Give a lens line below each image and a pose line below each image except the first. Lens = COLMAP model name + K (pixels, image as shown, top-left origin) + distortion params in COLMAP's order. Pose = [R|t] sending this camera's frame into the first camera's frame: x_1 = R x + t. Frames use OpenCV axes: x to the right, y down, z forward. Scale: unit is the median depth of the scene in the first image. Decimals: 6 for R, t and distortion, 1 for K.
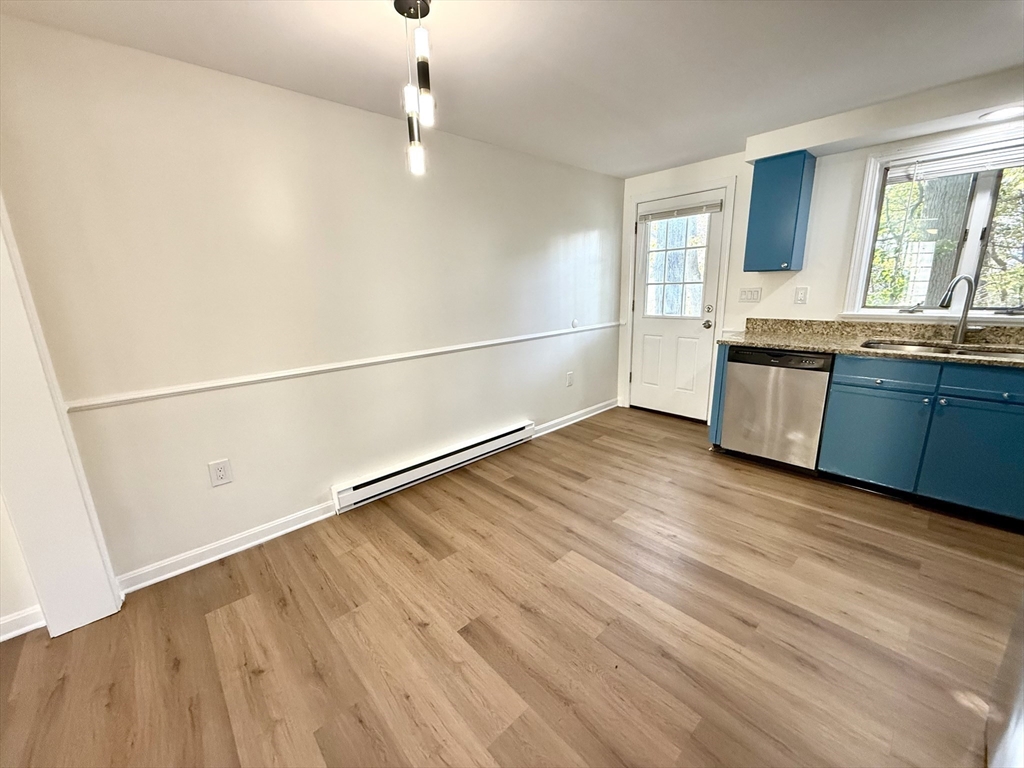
lens RADIAL K [[409.3, 0, 512.0], [0, 409.3, 384.0], [0, 0, 1]] dist [0.000721, -0.000187]
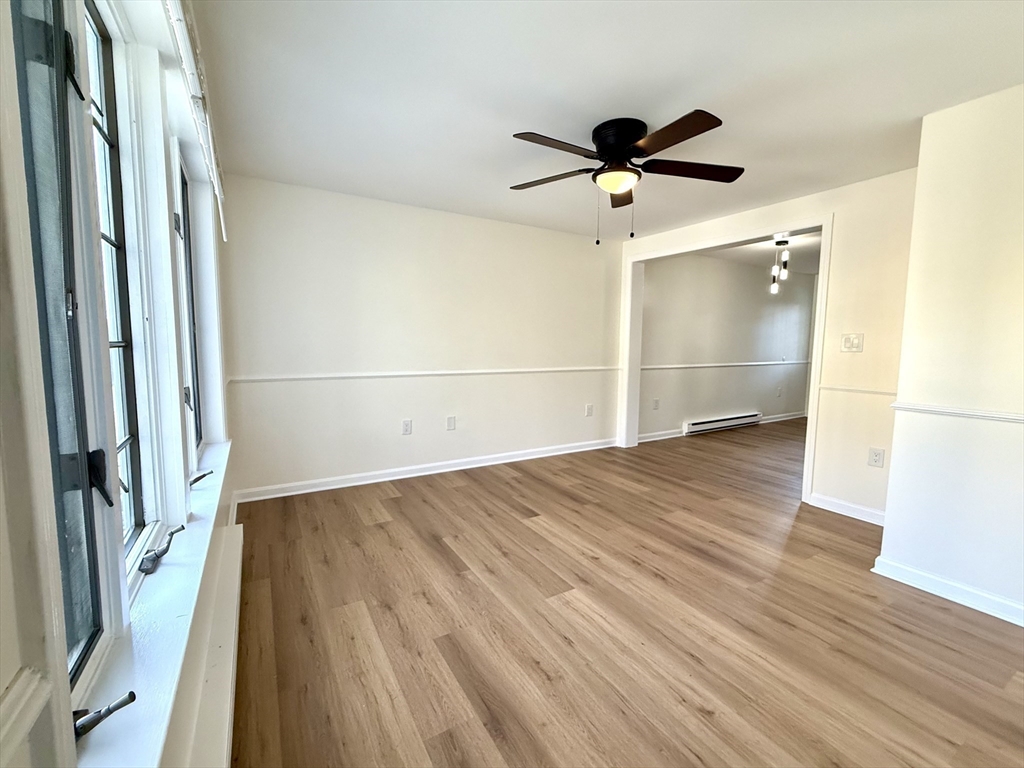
lens RADIAL K [[429.6, 0, 509.7], [0, 429.6, 381.7], [0, 0, 1]] dist [0.002149, -0.000027]
pose [[0.976329, 0.056048, -0.208900, -0.759438], [-0.084734, 0.987754, -0.131002, 0.360447], [0.199000, 0.145602, 0.969123, -1.217808]]
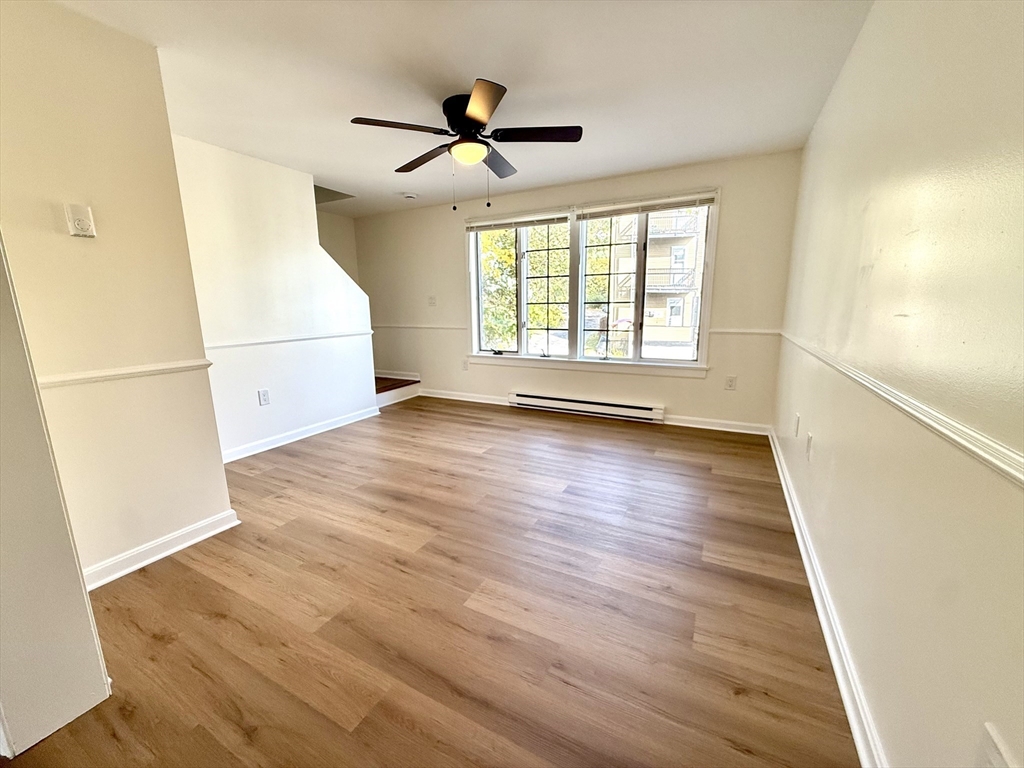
lens RADIAL K [[409.3, 0, 512.0], [0, 409.3, 384.0], [0, 0, 1]] dist [0.000721, -0.000187]
pose [[-0.940185, 0.104091, -0.324373, -0.512697], [-0.040241, 0.911574, 0.409161, -0.046649], [0.338280, 0.397740, -0.852860, 0.500592]]
